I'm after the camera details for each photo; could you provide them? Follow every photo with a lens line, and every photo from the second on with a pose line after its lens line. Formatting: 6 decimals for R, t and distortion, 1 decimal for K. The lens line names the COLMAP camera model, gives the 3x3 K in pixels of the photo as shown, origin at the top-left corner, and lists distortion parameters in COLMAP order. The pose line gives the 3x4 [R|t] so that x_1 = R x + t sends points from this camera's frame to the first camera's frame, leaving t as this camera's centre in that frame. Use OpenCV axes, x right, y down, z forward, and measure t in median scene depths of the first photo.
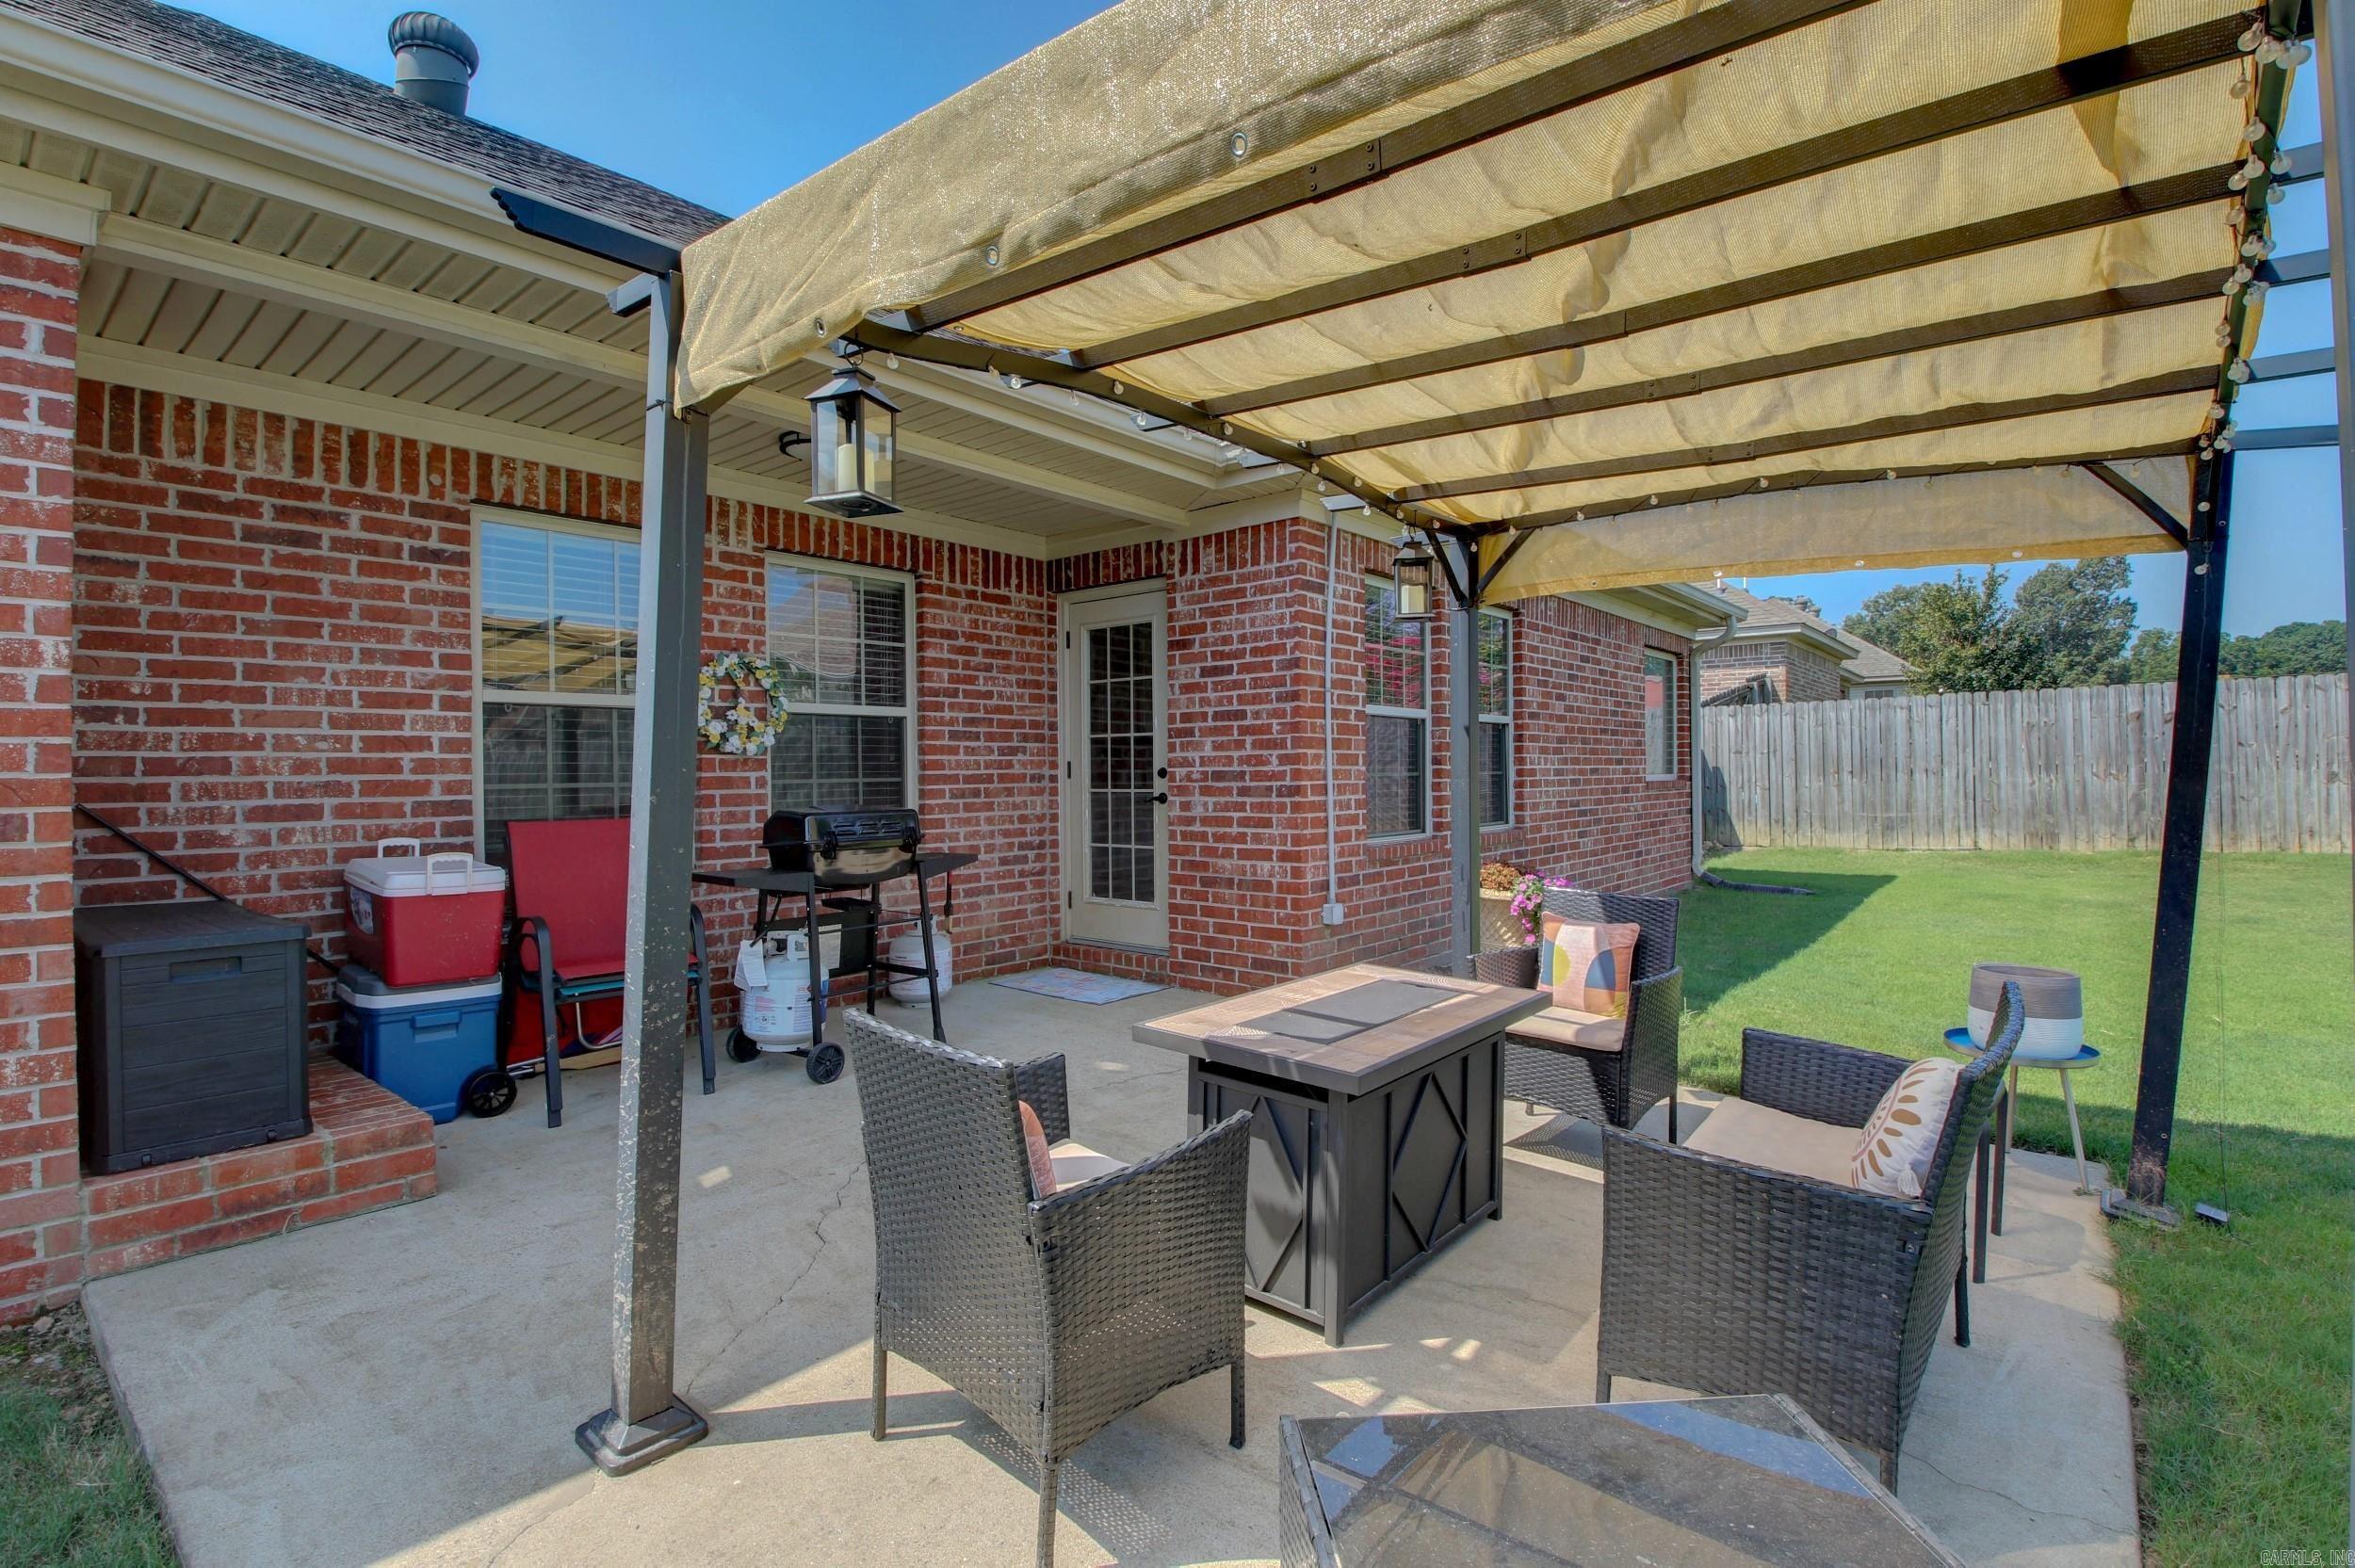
lens RADIAL K [[1102.8, 0, 1182.8], [0, 1102.8, 776.0], [0, 0, 1]] dist [-0.031232, -0.003660]
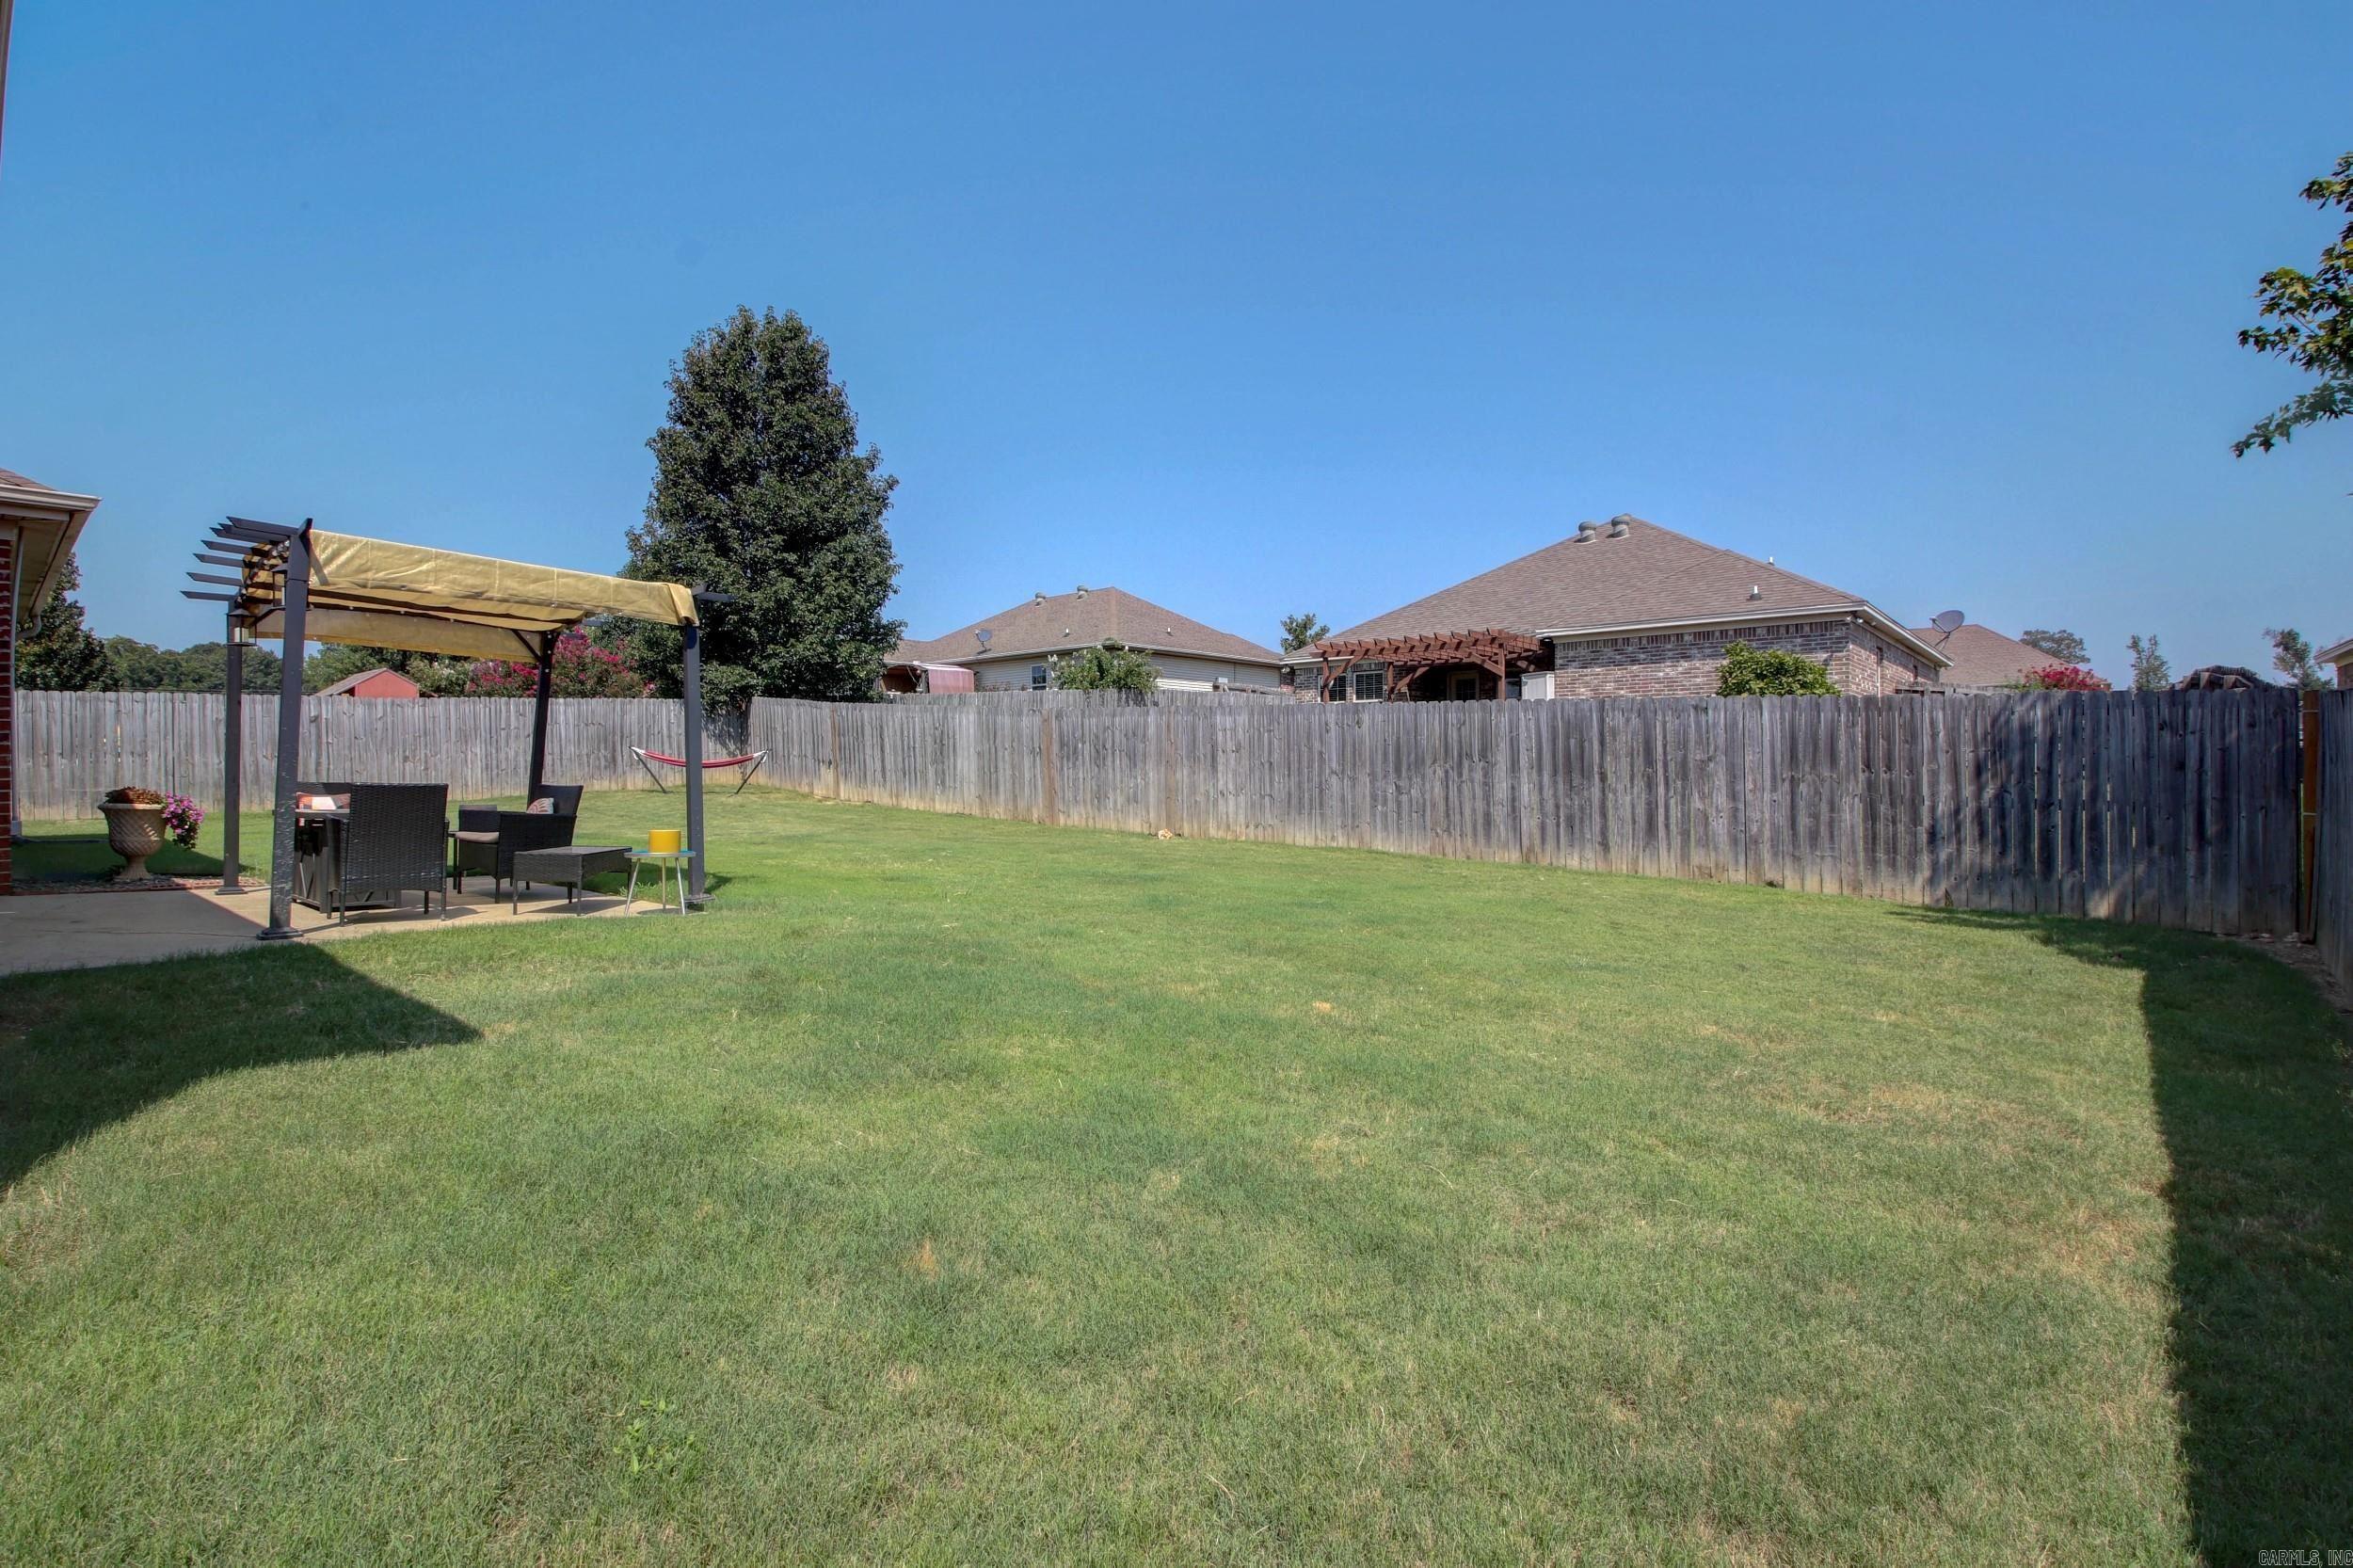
lens RADIAL K [[1102.0, 0, 1177.4], [0, 1102.0, 775.9], [0, 0, 1]] dist [-0.031232, -0.003660]
pose [[0.016391, -0.000692, 0.999865, -0.500355], [0.009790, 0.999952, 0.000531, 0.031129], [-0.999818, 0.009780, 0.016397, -0.211461]]
